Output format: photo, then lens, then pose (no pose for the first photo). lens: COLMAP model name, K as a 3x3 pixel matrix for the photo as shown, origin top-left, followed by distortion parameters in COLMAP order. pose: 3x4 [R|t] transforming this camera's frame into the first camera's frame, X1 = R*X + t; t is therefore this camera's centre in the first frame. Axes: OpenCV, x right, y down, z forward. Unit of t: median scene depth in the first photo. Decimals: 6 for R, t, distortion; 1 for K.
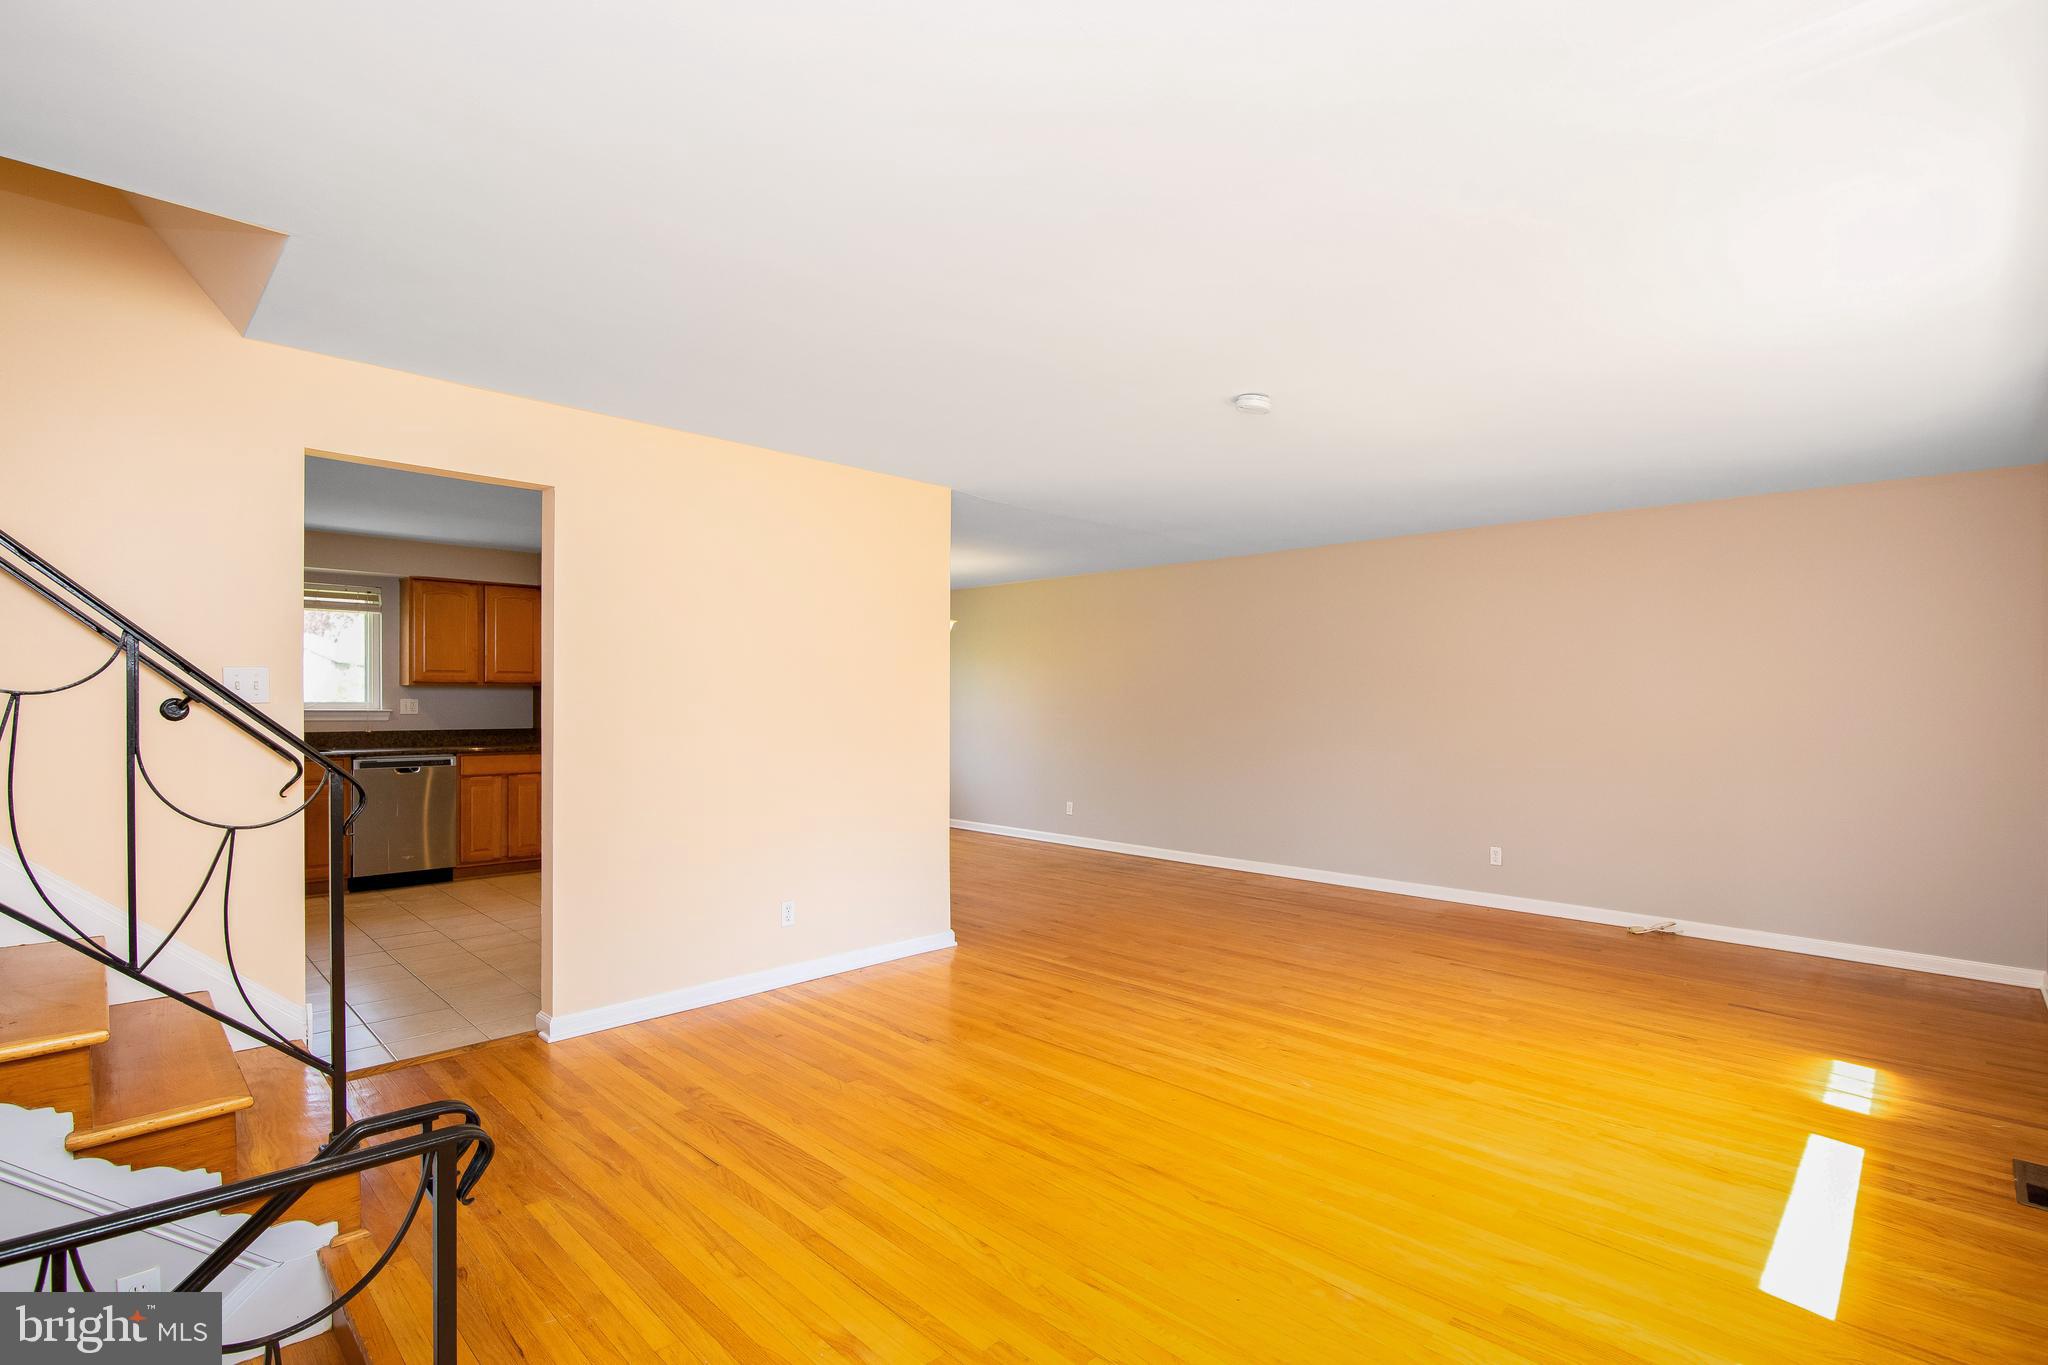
lens RADIAL K [[939.8, 0, 1012.5], [0, 939.8, 685.7], [0, 0, 1]] dist [-0.024936, 0.000268]
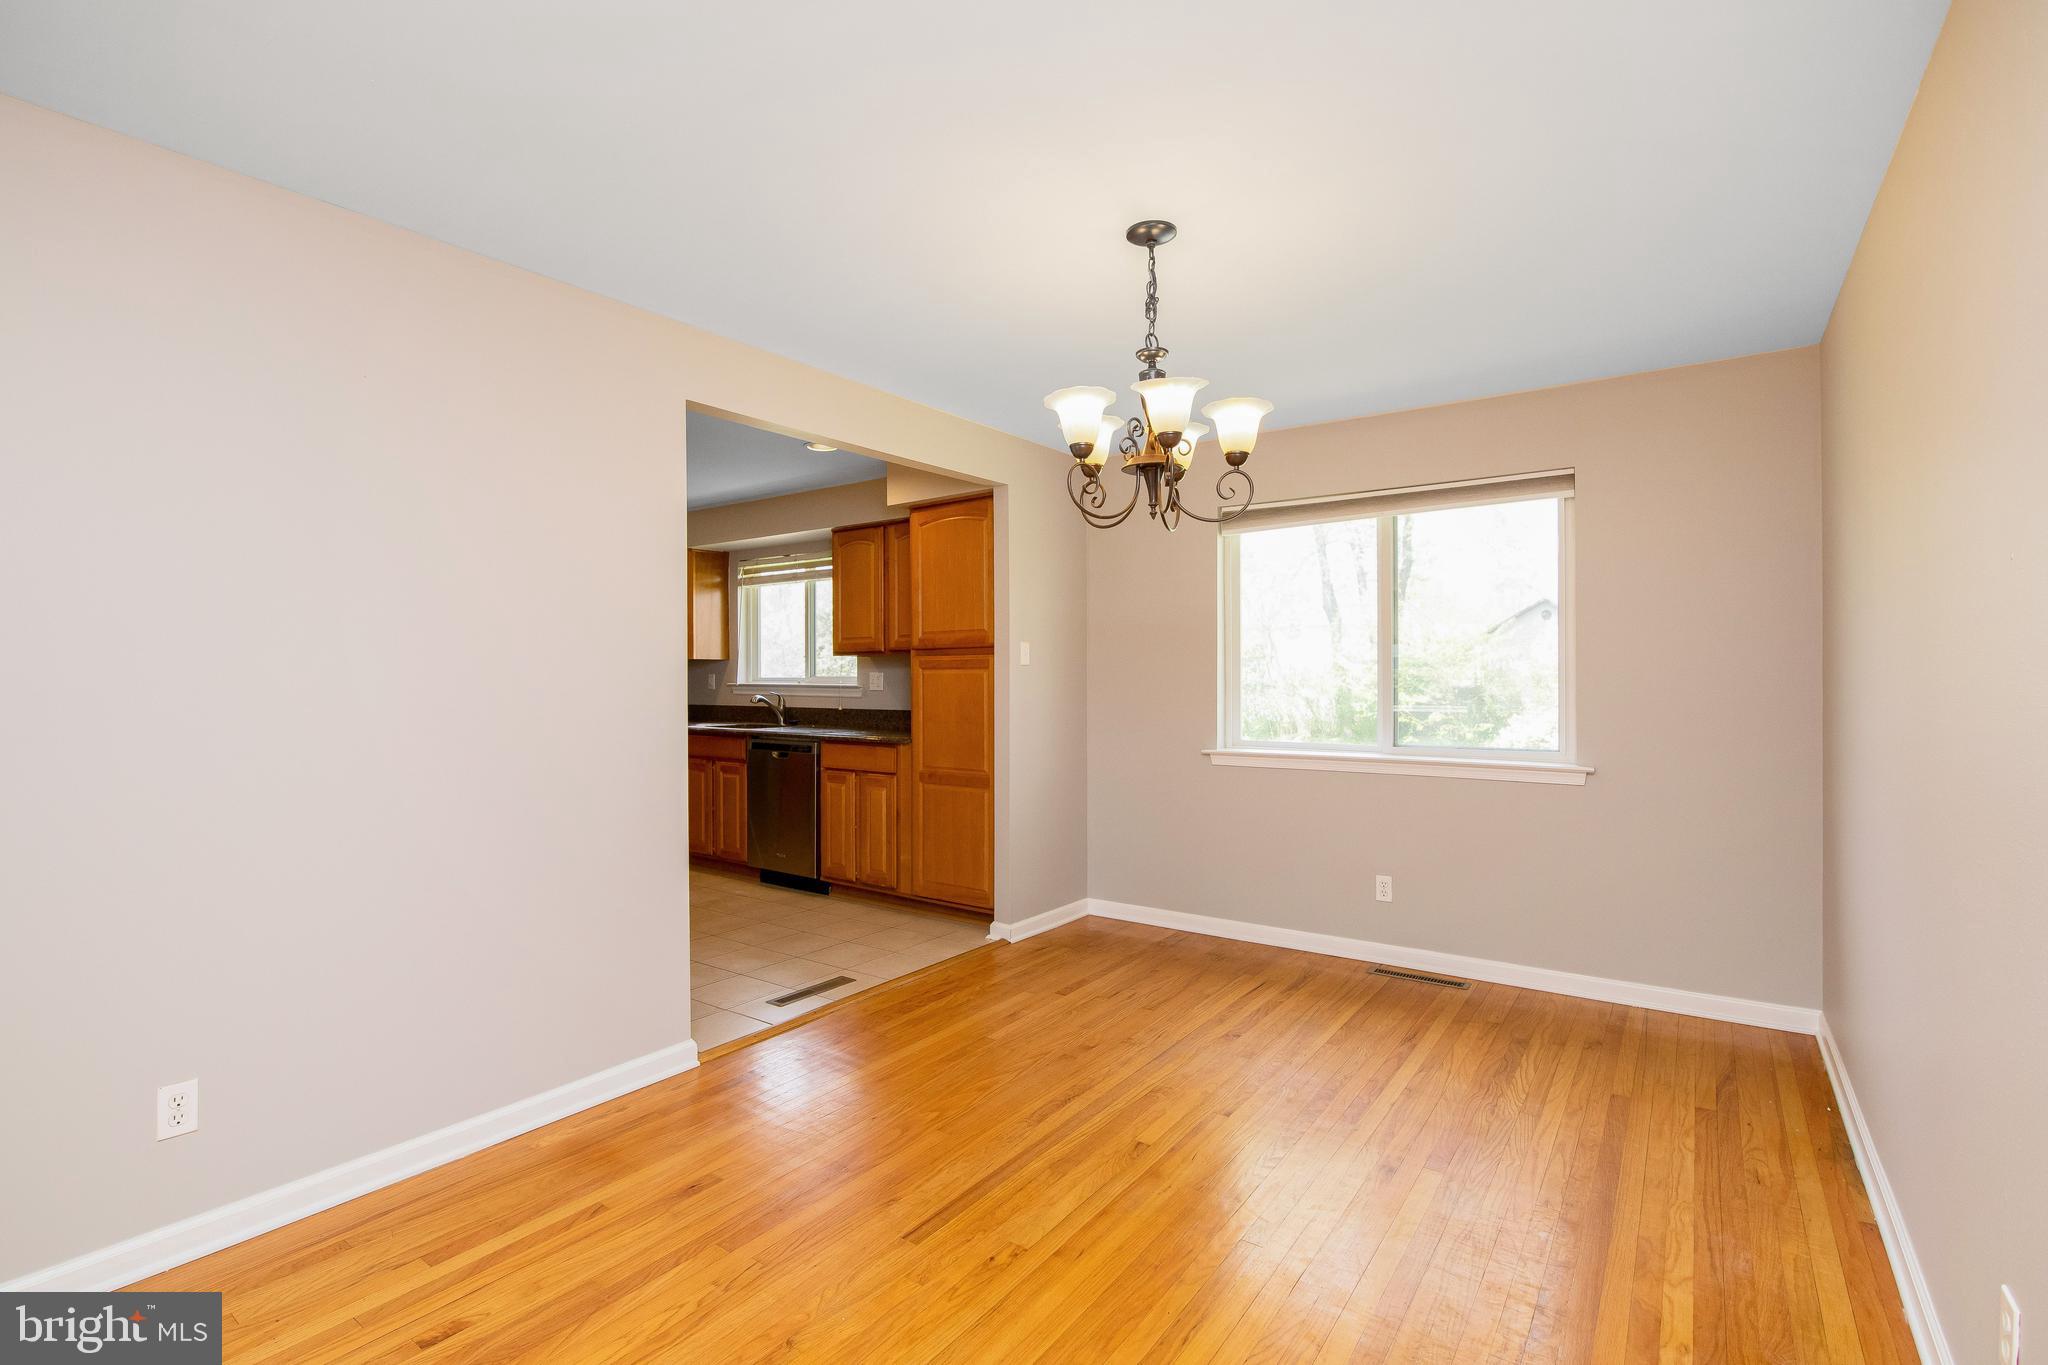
lens RADIAL K [[938.8, 0, 1021.8], [0, 938.8, 676.4], [0, 0, 1]] dist [-0.015986, 0.001268]
pose [[0.148705, -0.004528, -0.988871, 0.370950], [0.022802, 0.999739, -0.001149, 0.039601], [0.988619, -0.022377, 0.148769, 1.752426]]
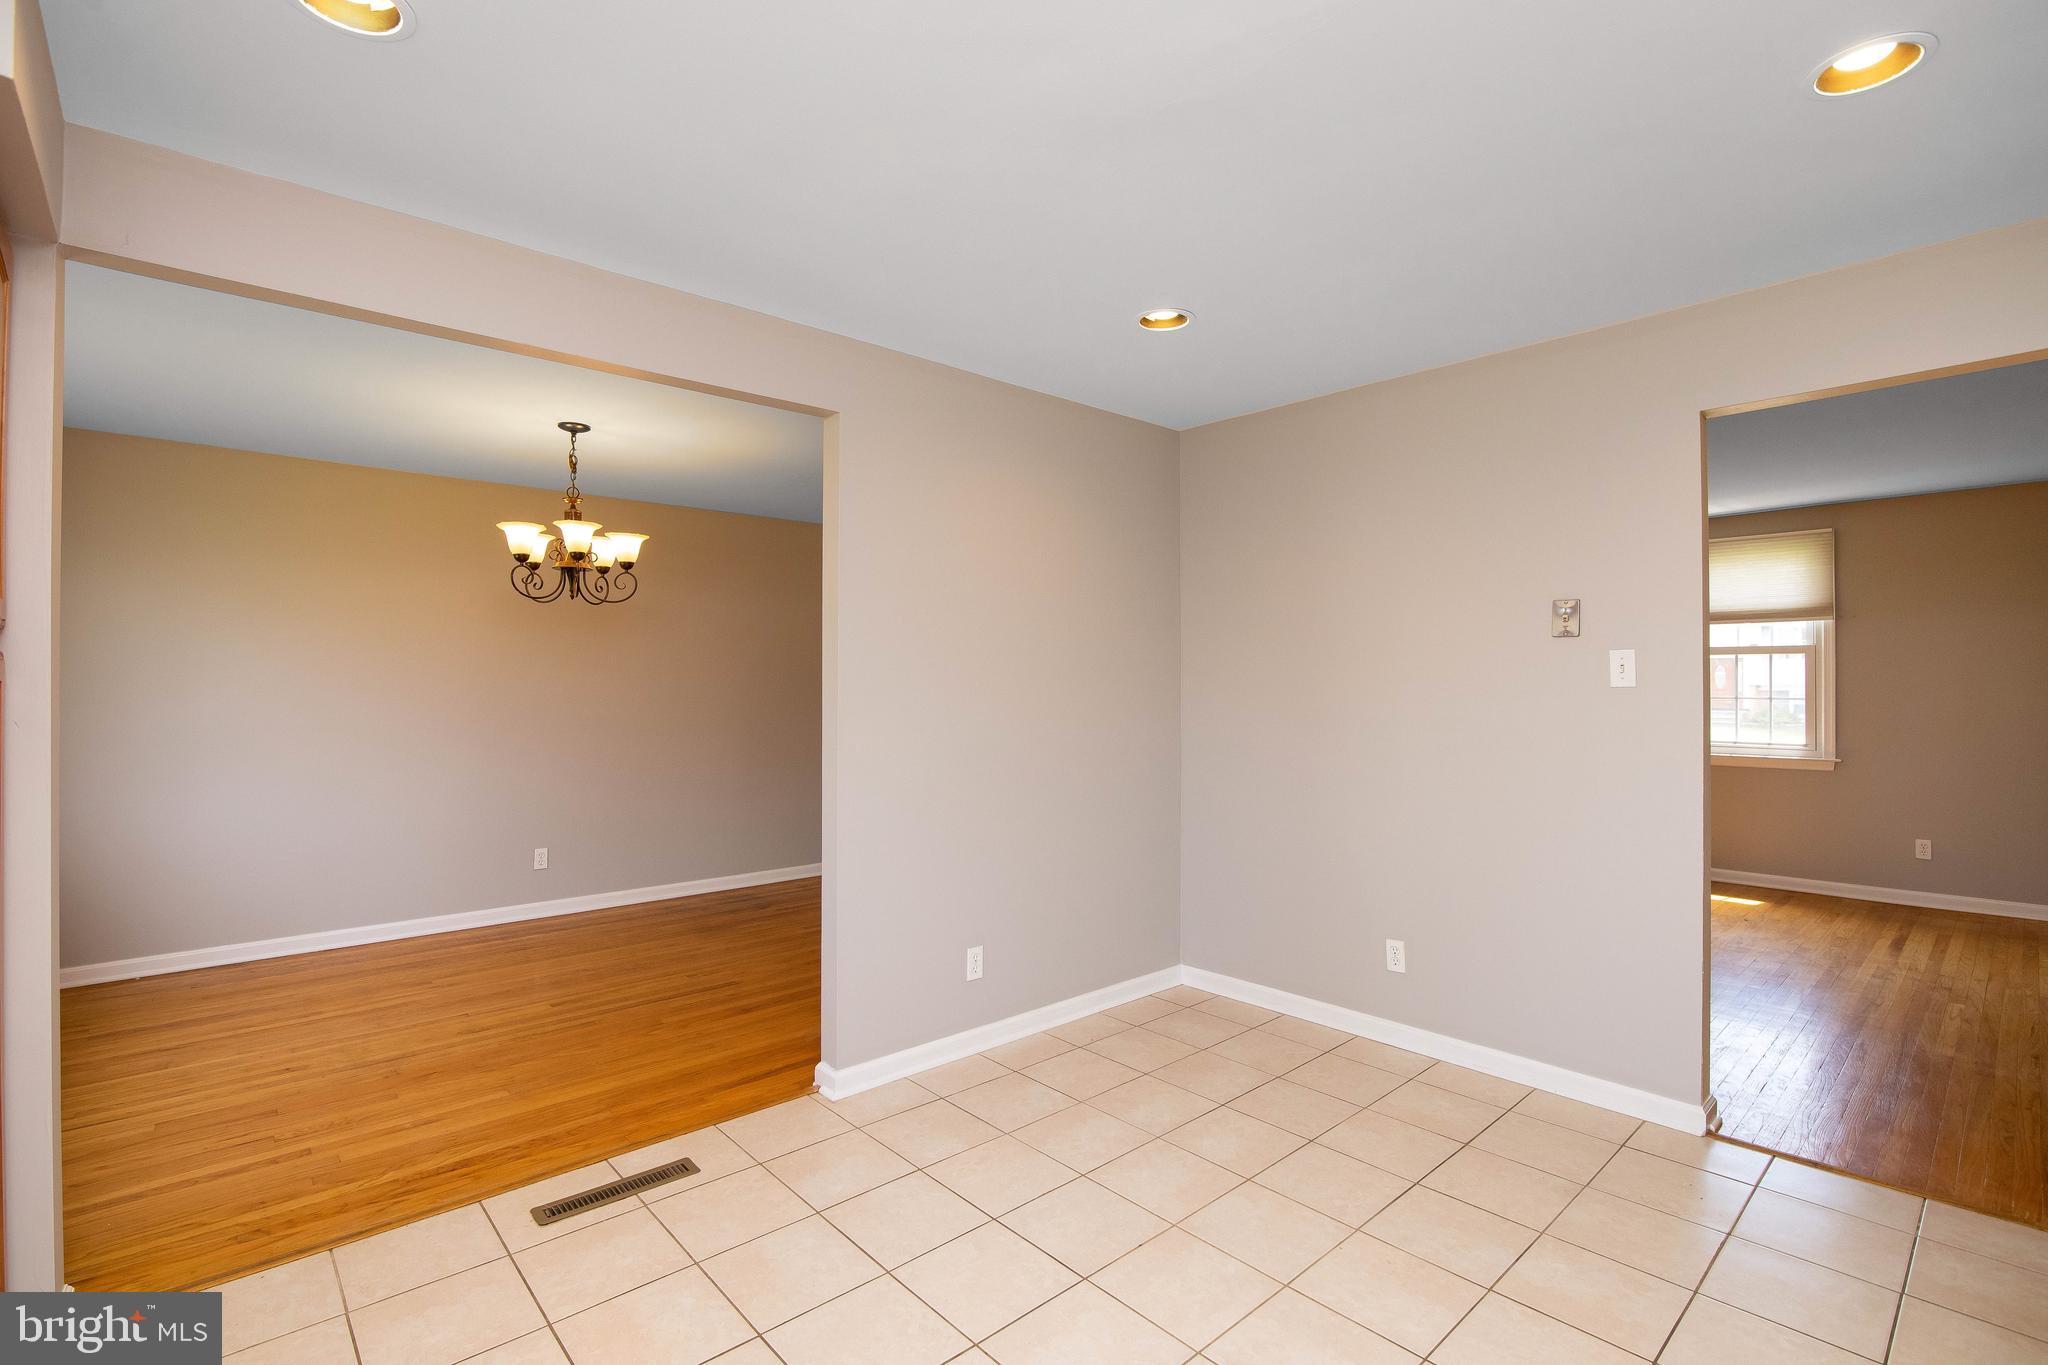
lens RADIAL K [[939.8, 0, 1012.5], [0, 939.8, 685.7], [0, 0, 1]] dist [-0.024936, 0.000268]
pose [[0.064110, 0.001655, 0.997941, -1.188433], [-0.014799, 0.999890, -0.000708, 0.023008], [-0.997833, -0.014723, 0.064127, 1.387297]]
